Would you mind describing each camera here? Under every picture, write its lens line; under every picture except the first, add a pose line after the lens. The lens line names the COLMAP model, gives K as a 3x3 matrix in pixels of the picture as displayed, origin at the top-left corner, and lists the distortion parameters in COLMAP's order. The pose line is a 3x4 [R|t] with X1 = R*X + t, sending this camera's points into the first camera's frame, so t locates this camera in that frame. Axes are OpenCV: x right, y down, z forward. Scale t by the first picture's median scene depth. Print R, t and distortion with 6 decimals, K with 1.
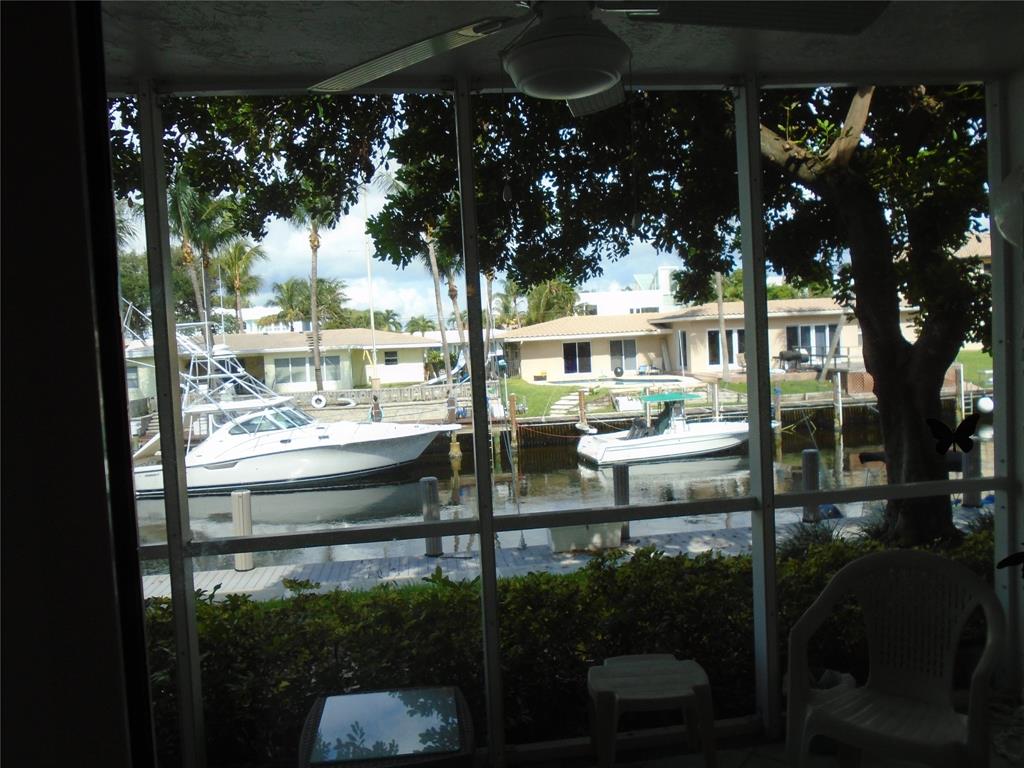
lens RADIAL K [[776.0, 0, 507.8], [0, 776.0, 384.3], [0, 0, 1]] dist [-0.030427, 0.008870]
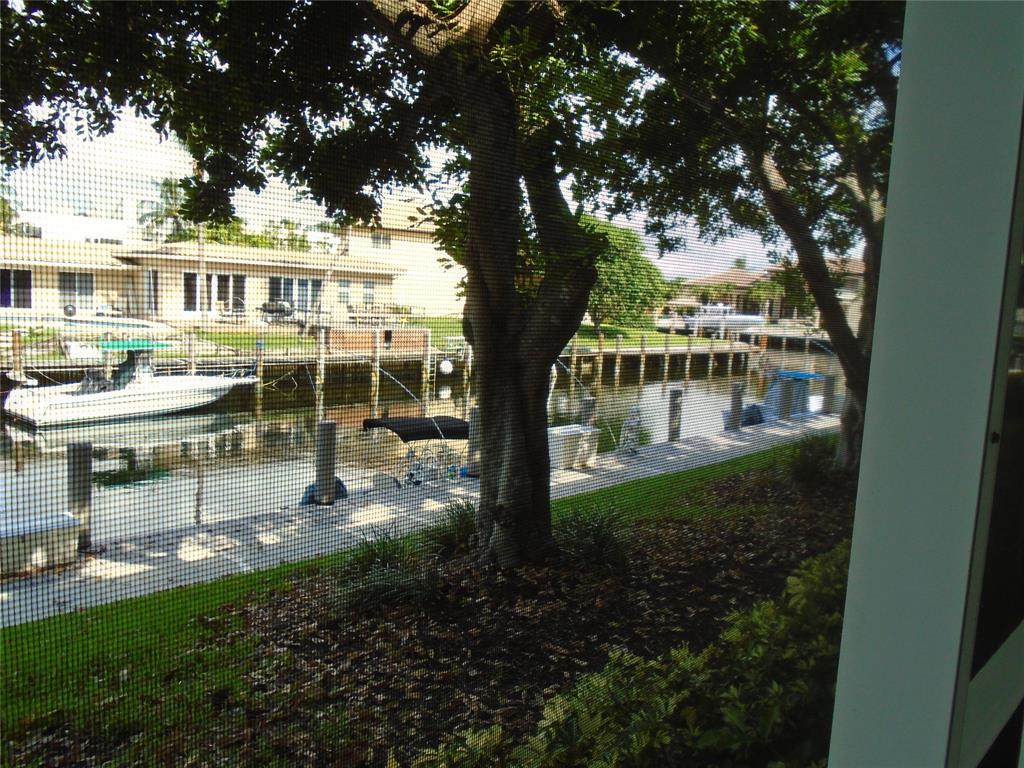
lens RADIAL K [[779.0, 0, 507.8], [0, 779.0, 385.8], [0, 0, 1]] dist [-0.021557, 0.004521]
pose [[0.787866, 0.021635, 0.615467, 0.019290], [-0.061728, 0.997124, 0.043968, -0.004649], [-0.612745, -0.072632, 0.786936, 0.234779]]
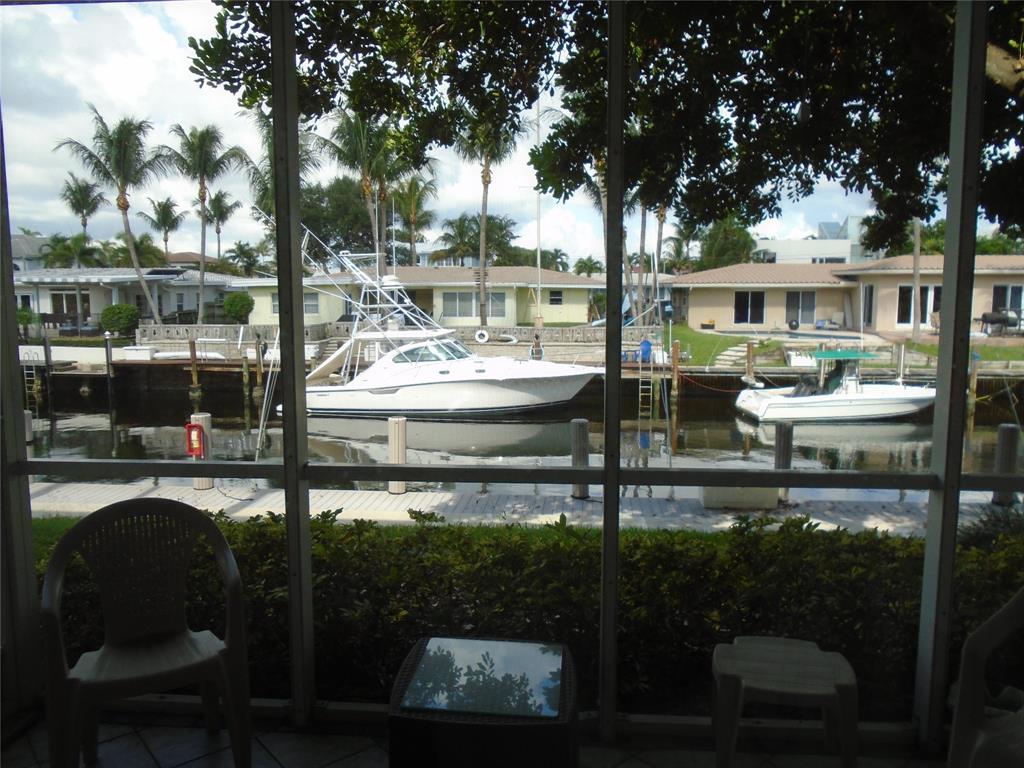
lens RADIAL K [[773.4, 0, 503.9], [0, 773.4, 382.4], [0, 0, 1]] dist [-0.027036, 0.007212]
pose [[0.974829, 0.073630, -0.210443, 0.007943], [-0.058210, 0.995209, 0.078560, 0.002039], [0.215219, -0.064332, 0.974444, 0.024710]]
